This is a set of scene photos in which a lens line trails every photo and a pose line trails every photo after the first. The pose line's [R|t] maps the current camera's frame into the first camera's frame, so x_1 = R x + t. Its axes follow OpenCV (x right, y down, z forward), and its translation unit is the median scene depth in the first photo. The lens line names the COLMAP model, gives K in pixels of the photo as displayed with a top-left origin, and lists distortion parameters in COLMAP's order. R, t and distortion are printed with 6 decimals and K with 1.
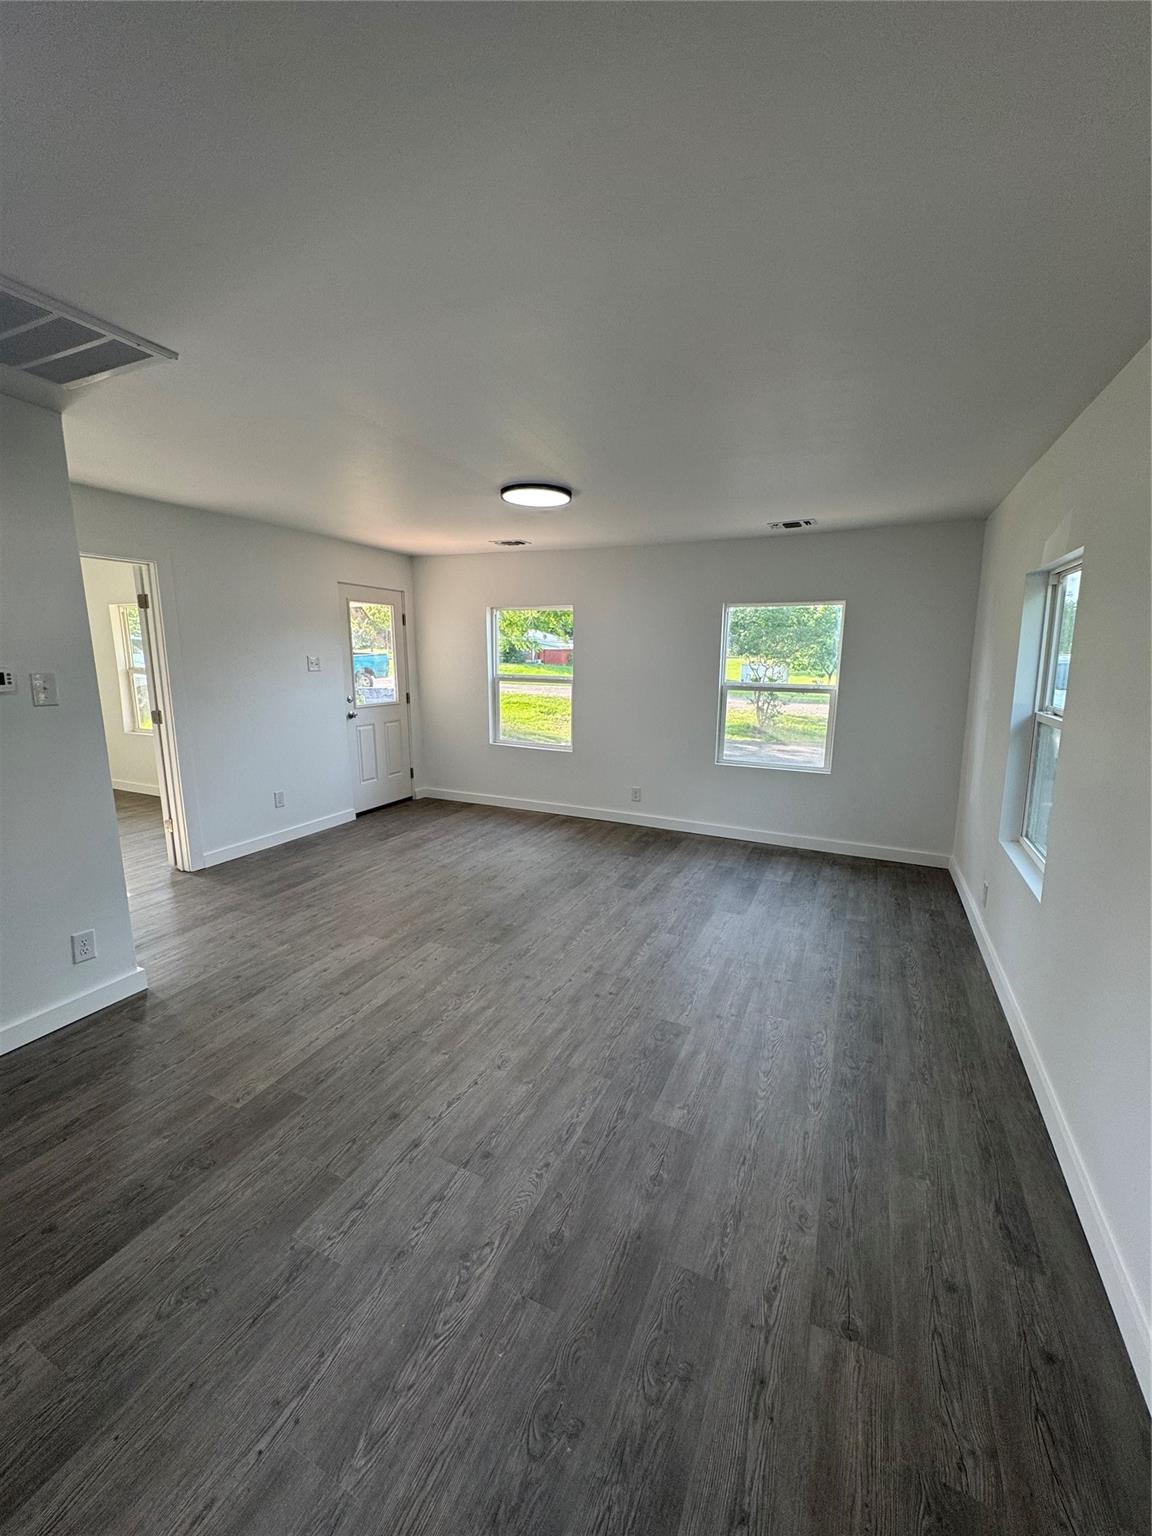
lens RADIAL K [[612.6, 0, 579.9], [0, 612.6, 762.8], [0, 0, 1]] dist [-0.000414, -0.000011]
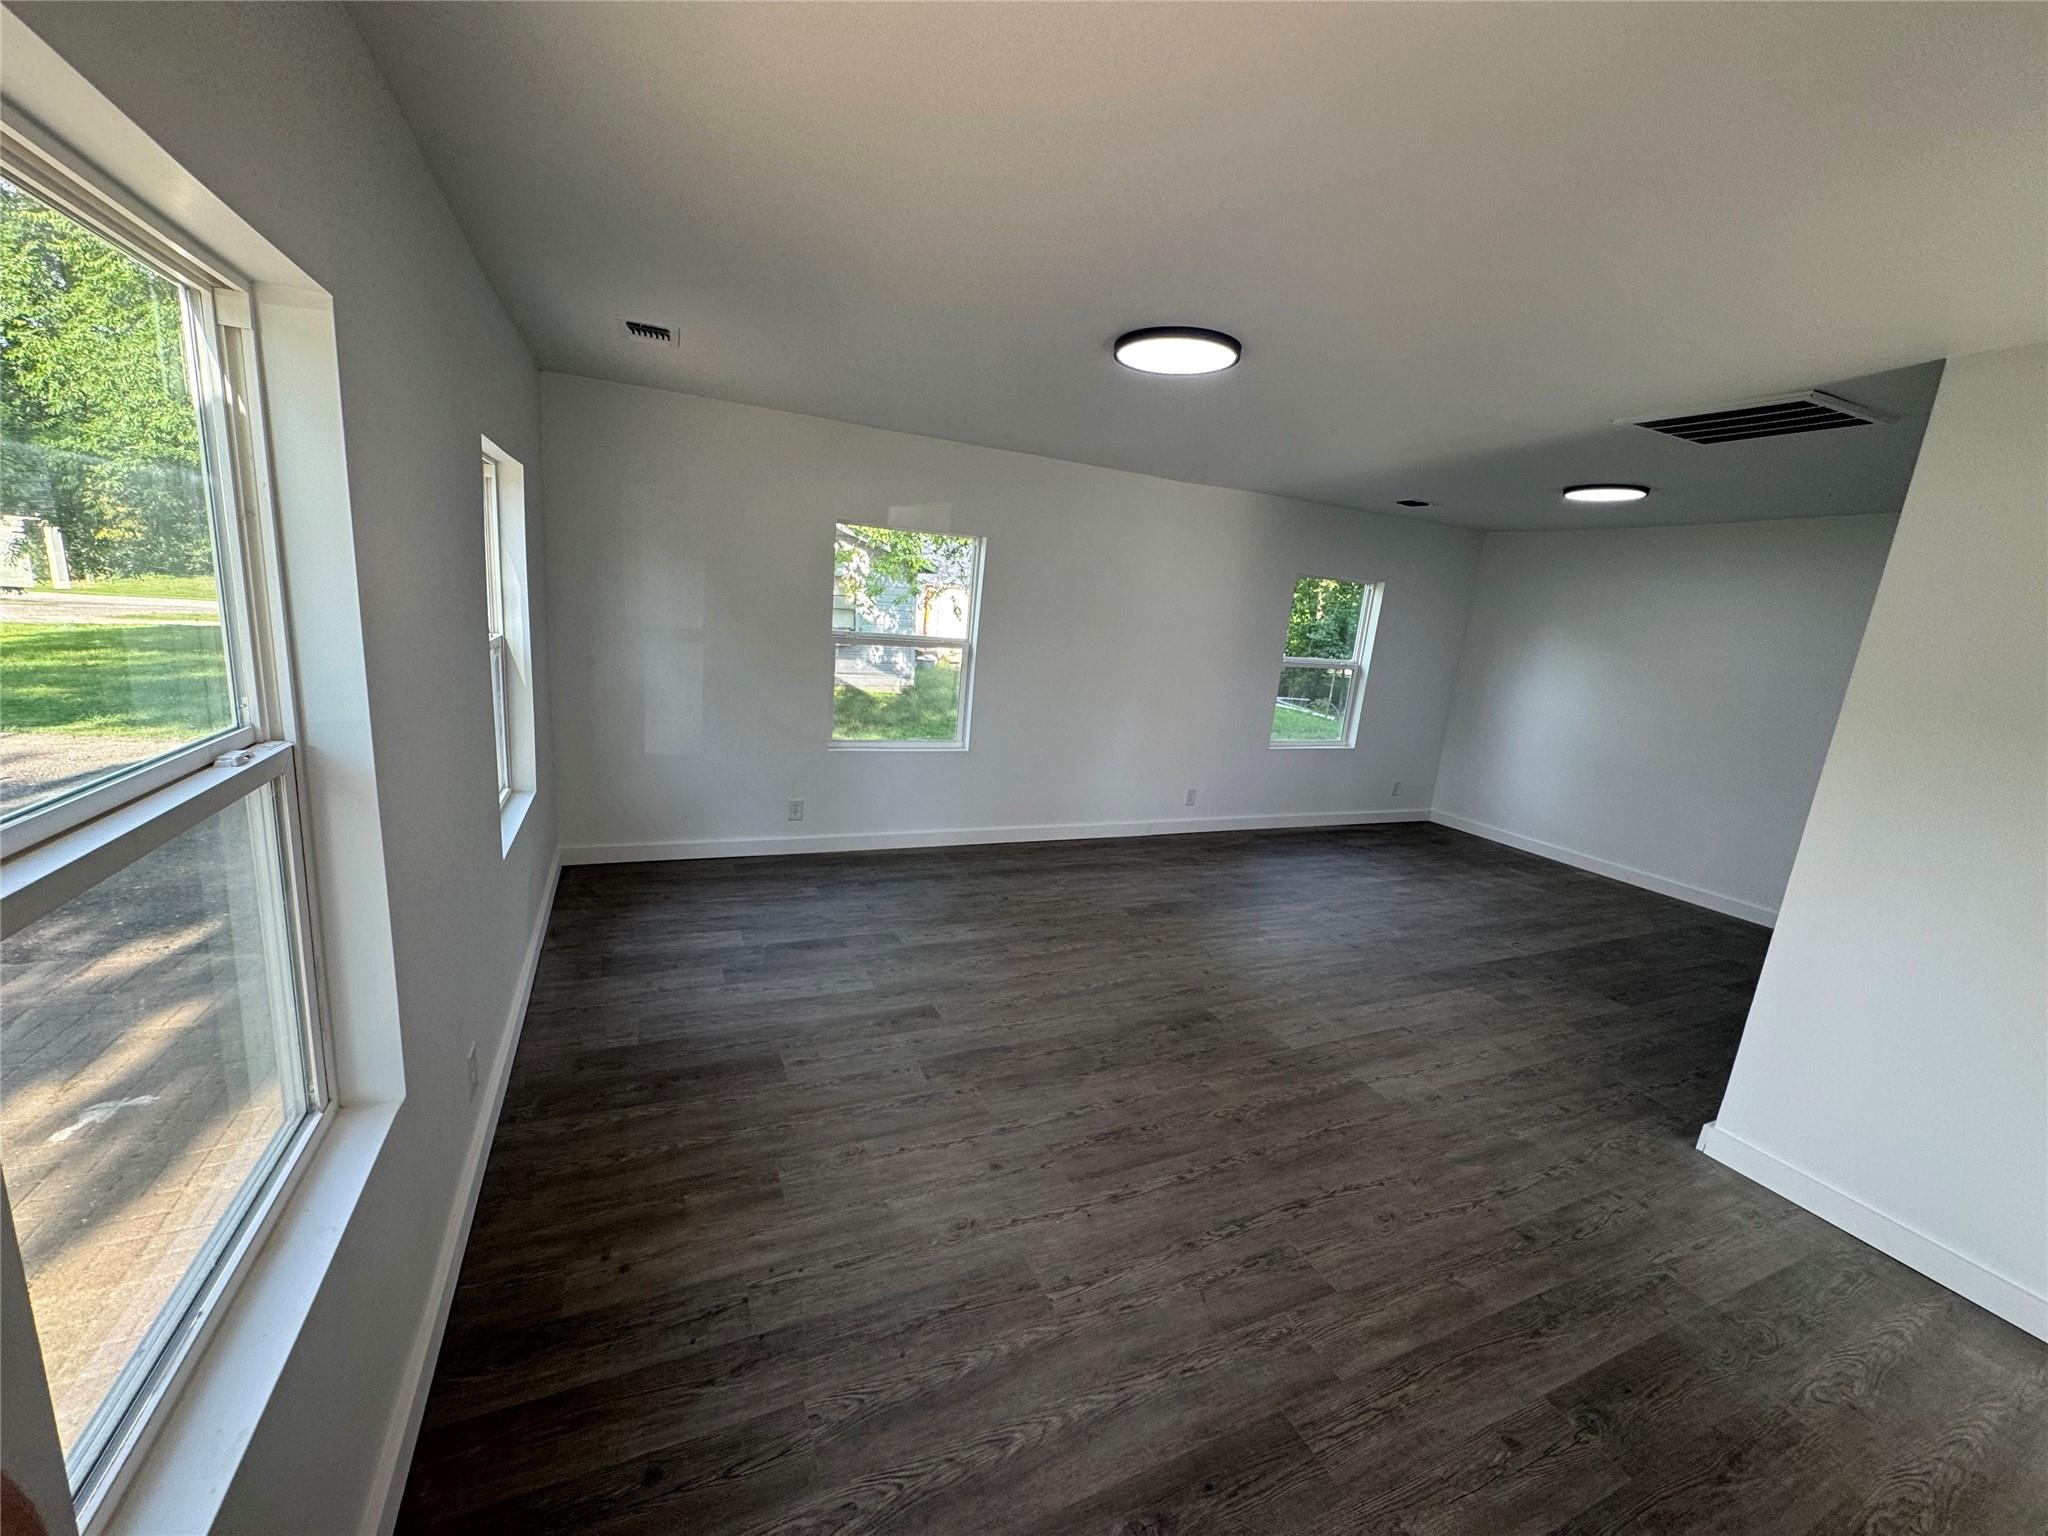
lens RADIAL K [[816.8, 0, 1019.9], [0, 816.8, 769.9], [0, 0, 1]] dist [-0.000414, -0.000011]
pose [[-0.758833, -0.207138, 0.617468, -0.447545], [0.025148, 0.938050, 0.345587, -0.297432], [-0.650800, 0.277771, -0.706614, 1.535577]]
